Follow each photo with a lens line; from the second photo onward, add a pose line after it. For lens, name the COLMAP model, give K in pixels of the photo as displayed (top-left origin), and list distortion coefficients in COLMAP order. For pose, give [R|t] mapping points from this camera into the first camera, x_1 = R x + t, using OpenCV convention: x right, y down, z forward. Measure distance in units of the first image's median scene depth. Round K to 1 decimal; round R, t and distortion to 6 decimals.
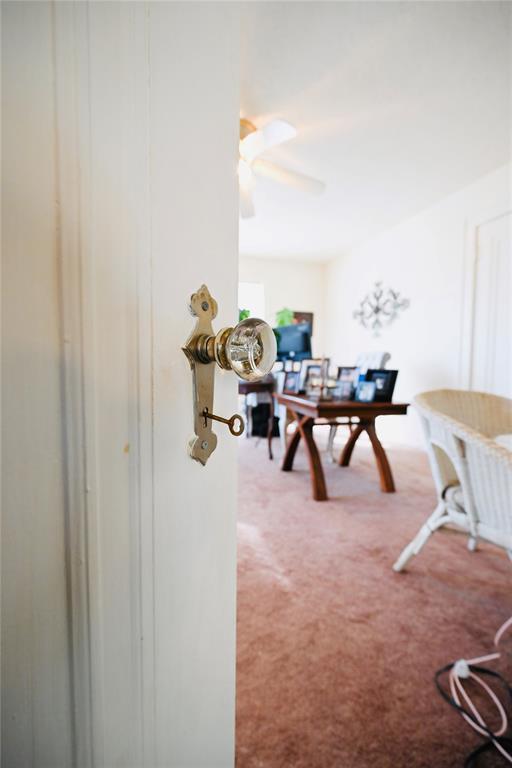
lens RADIAL K [[303.4, 0, 255.7], [0, 303.4, 384.3], [0, 0, 1]] dist [0.000101, 0.000384]
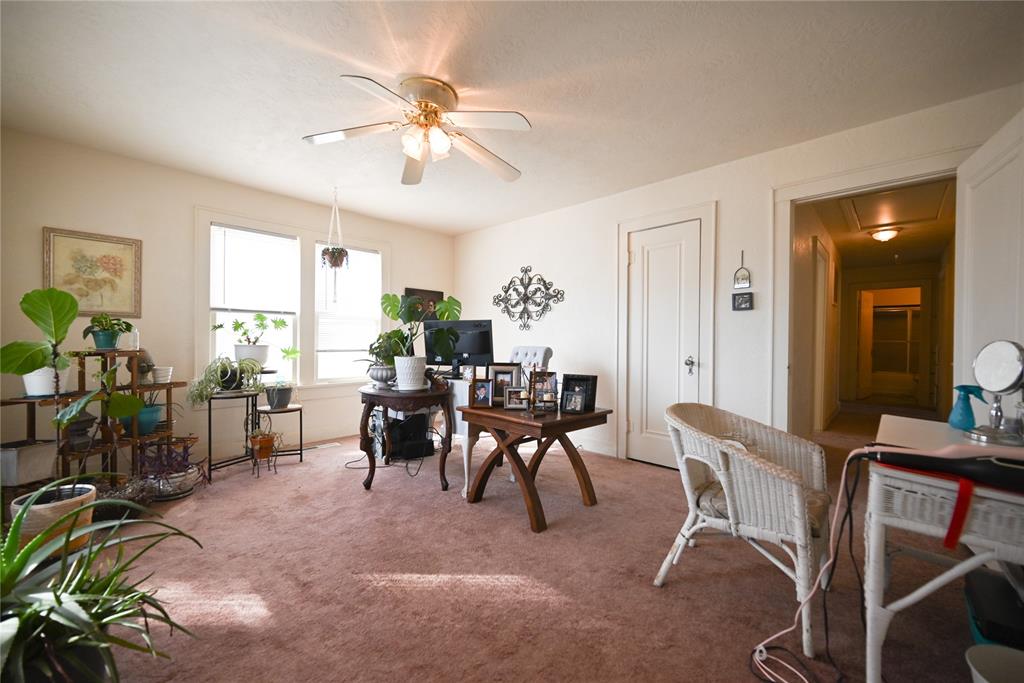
lens RADIAL K [[404.5, 0, 473.3], [0, 404.5, 344.0], [0, 0, 1]] dist [0.000101, 0.000384]
pose [[0.887233, -0.015499, 0.461060, -0.402866], [0.035948, 0.998719, -0.035604, -0.100900], [-0.459918, 0.048163, 0.886654, 0.019325]]
